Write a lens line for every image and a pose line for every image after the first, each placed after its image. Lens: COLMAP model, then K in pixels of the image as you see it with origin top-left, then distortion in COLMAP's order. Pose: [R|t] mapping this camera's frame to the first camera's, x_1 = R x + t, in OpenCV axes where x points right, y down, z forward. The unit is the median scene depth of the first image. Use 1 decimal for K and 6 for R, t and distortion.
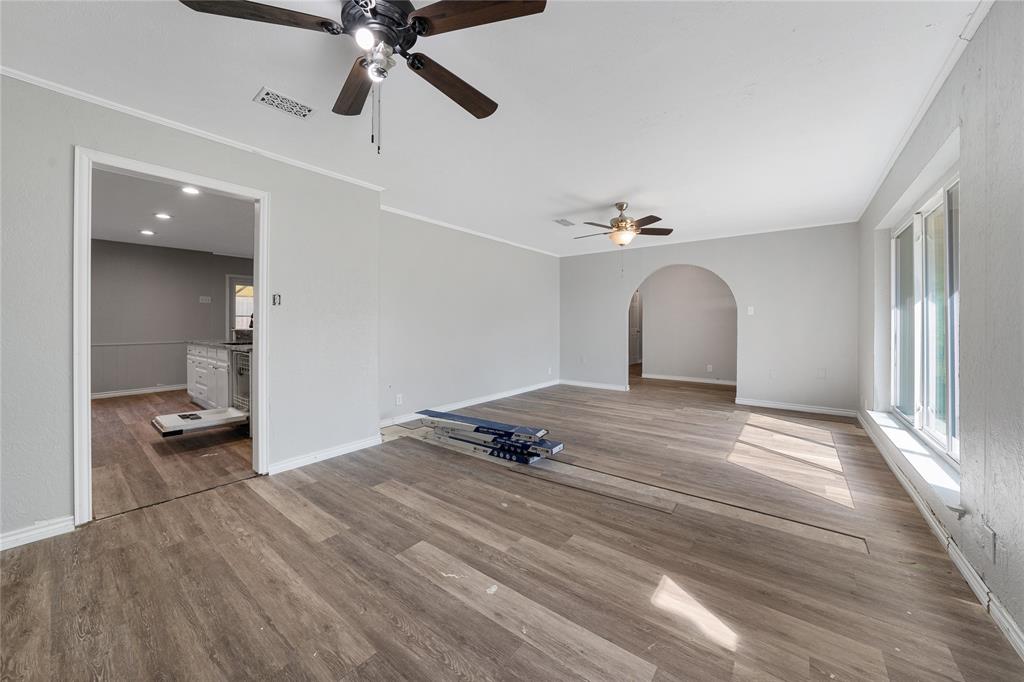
lens RADIAL K [[358.8, 0, 516.8], [0, 358.8, 323.4], [0, 0, 1]] dist [-0.035780, 0.004143]
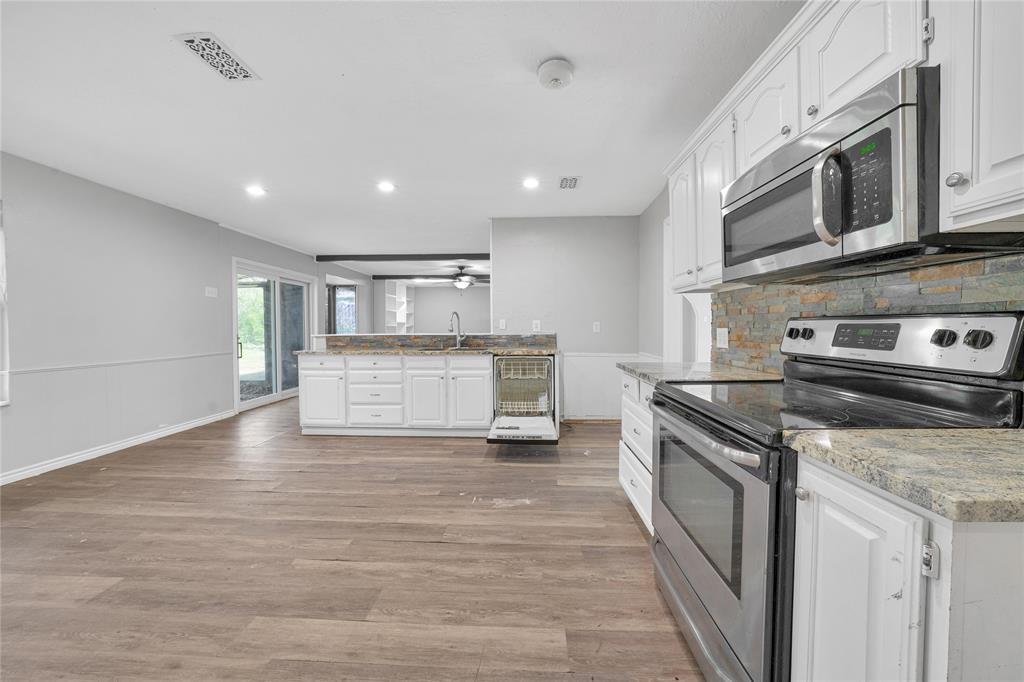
lens RADIAL K [[363.9, 0, 514.0], [0, 363.9, 336.9], [0, 0, 1]] dist [-0.029260, 0.006048]
pose [[0.829391, -0.012844, 0.558521, -0.786571], [0.001363, 0.999779, 0.020968, 0.004168], [-0.558667, -0.016629, 0.829225, 0.109615]]
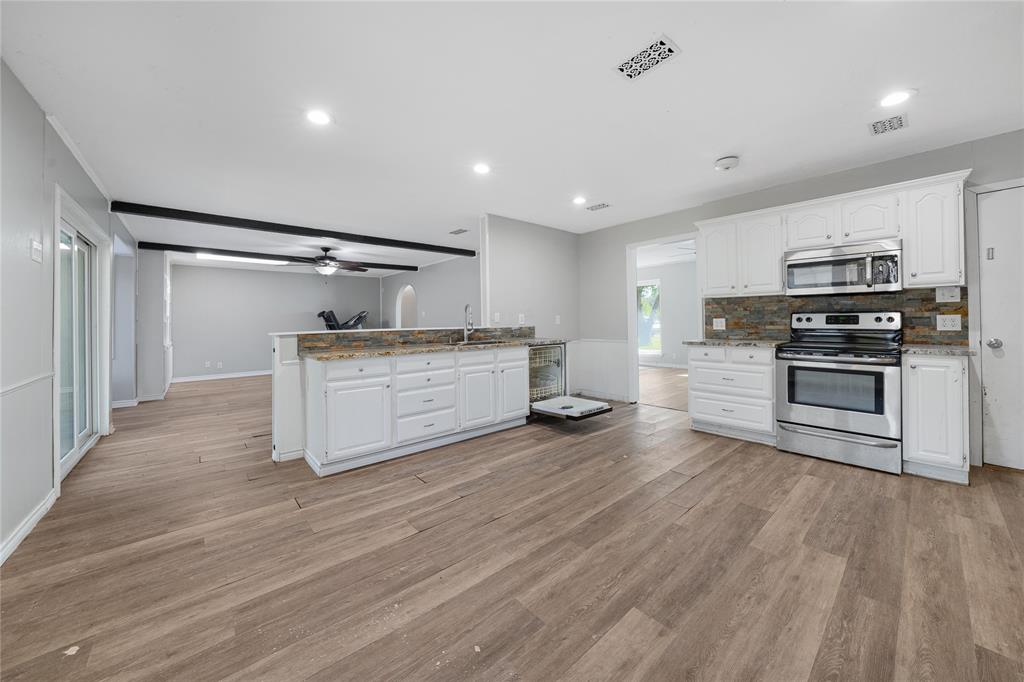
lens RADIAL K [[373.0, 0, 516.1], [0, 373.0, 320.0], [0, 0, 1]] dist [-0.027266, 0.004955]
pose [[0.206674, 0.004769, 0.978398, -1.115202], [0.014433, 0.999864, -0.007923, 0.005645], [-0.978303, 0.015759, 0.206577, 0.492457]]
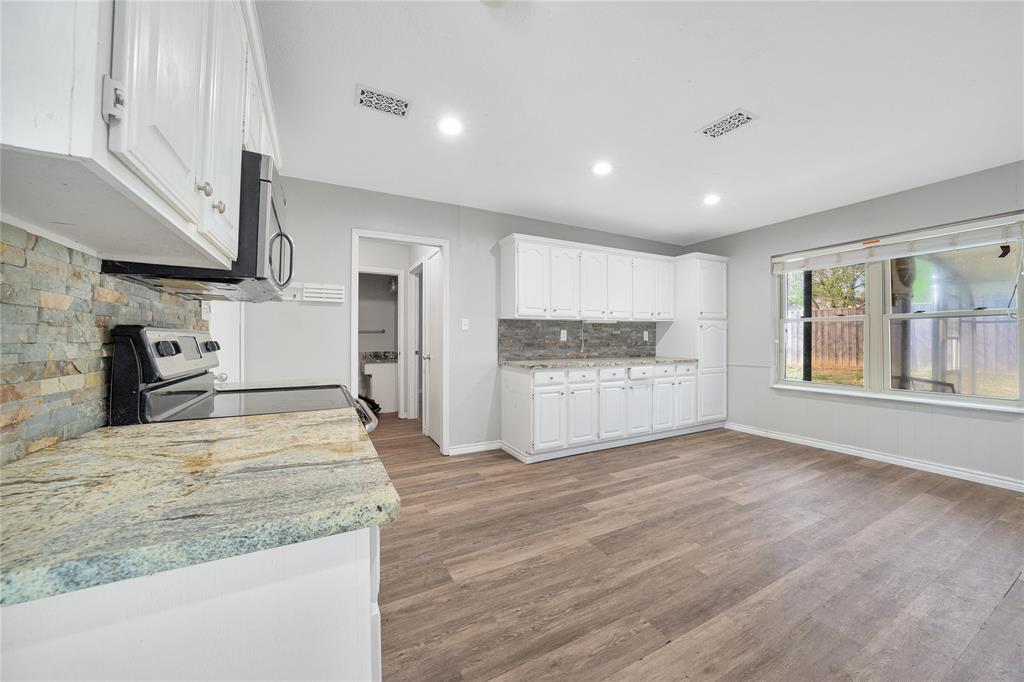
lens RADIAL K [[363.9, 0, 514.0], [0, 363.9, 336.9], [0, 0, 1]] dist [-0.029260, 0.006048]
pose [[-0.433264, 0.001610, -0.901265, -0.430498], [0.001408, 0.999998, 0.001110, 0.001505], [0.901266, -0.000788, -0.433266, 0.416669]]
